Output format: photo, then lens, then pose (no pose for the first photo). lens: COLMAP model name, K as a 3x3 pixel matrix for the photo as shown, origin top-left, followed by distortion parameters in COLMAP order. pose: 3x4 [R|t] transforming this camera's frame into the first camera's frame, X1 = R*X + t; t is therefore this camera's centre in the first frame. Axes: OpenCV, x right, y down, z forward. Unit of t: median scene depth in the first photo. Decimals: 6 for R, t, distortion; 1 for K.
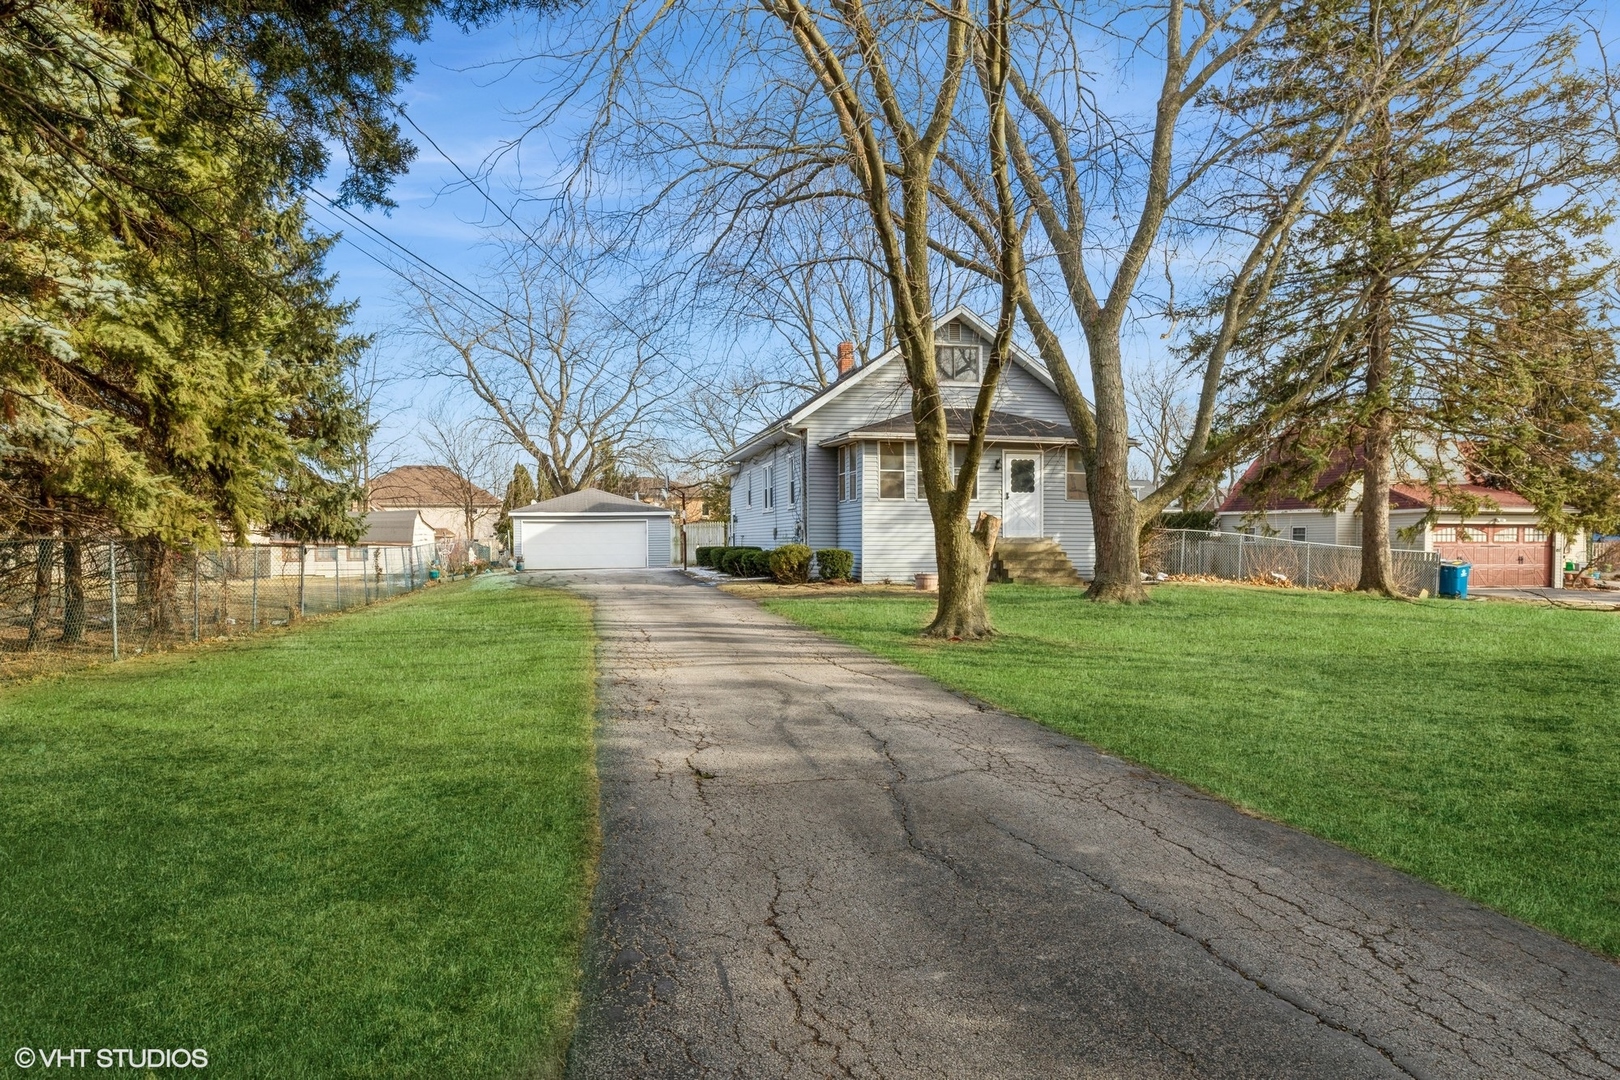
lens RADIAL K [[1038.4, 0, 810.0], [0, 1038.4, 540.0], [0, 0, 1]] dist [-0.002935, -0.000280]
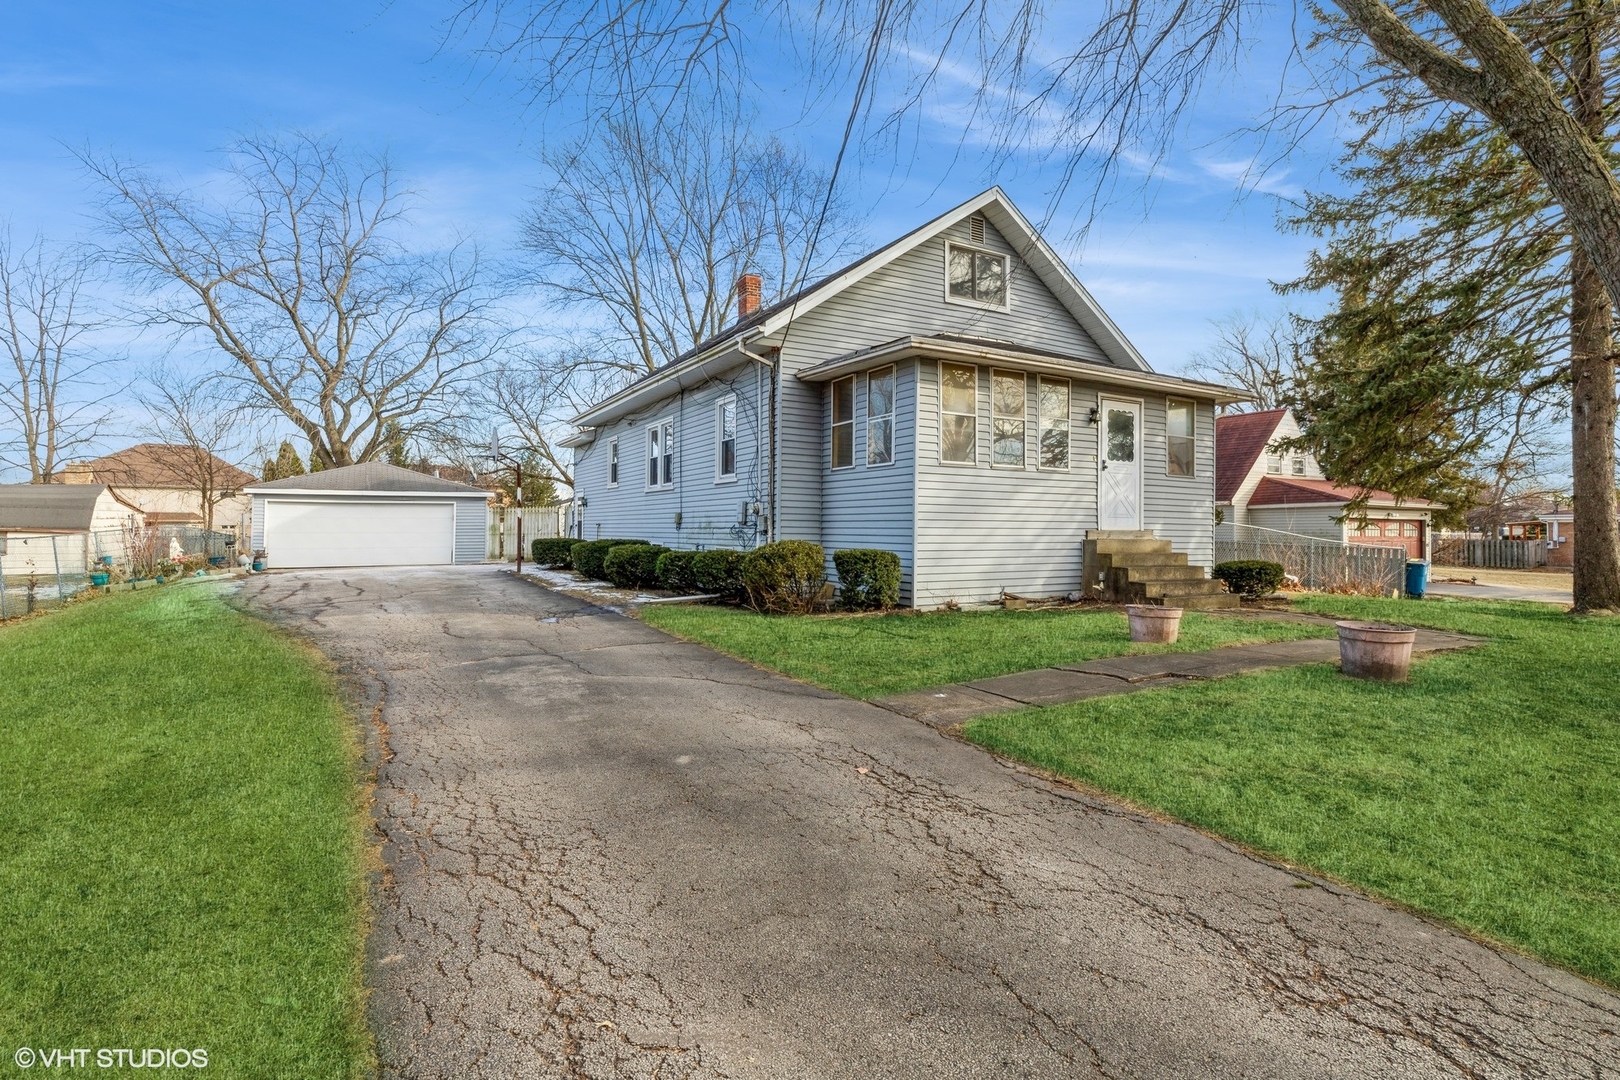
lens RADIAL K [[783.6, 0, 816.1], [0, 783.6, 494.0], [0, 0, 1]] dist [0.001952, 0.000446]
pose [[0.953222, 0.020242, 0.301594, -0.085026], [-0.007154, 0.998987, -0.044438, -0.001386], [-0.302187, 0.040201, 0.952400, 0.399178]]
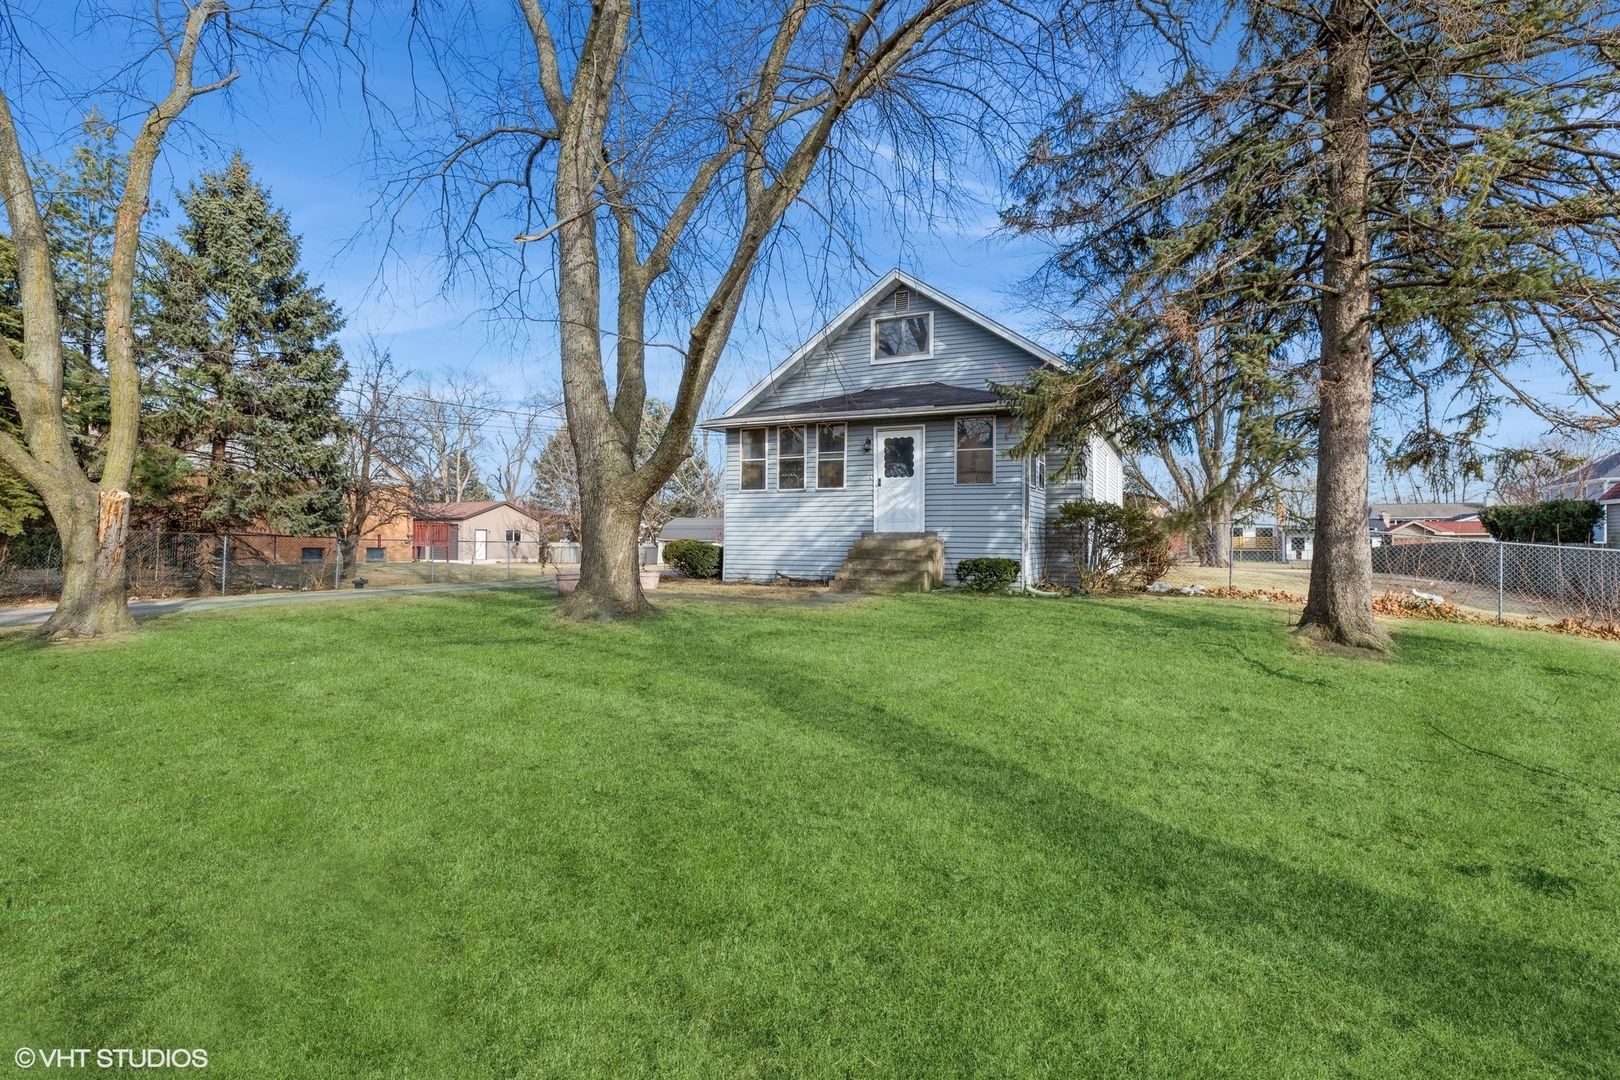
lens RADIAL K [[780.8, 0, 814.8], [0, 780.8, 522.2], [0, 0, 1]] dist [-0.003018, 0.000156]
pose [[0.795290, -0.008933, -0.606163, 0.356324], [-0.008929, 0.999610, -0.026446, 0.004458], [0.606163, 0.026444, 0.794900, 0.316903]]
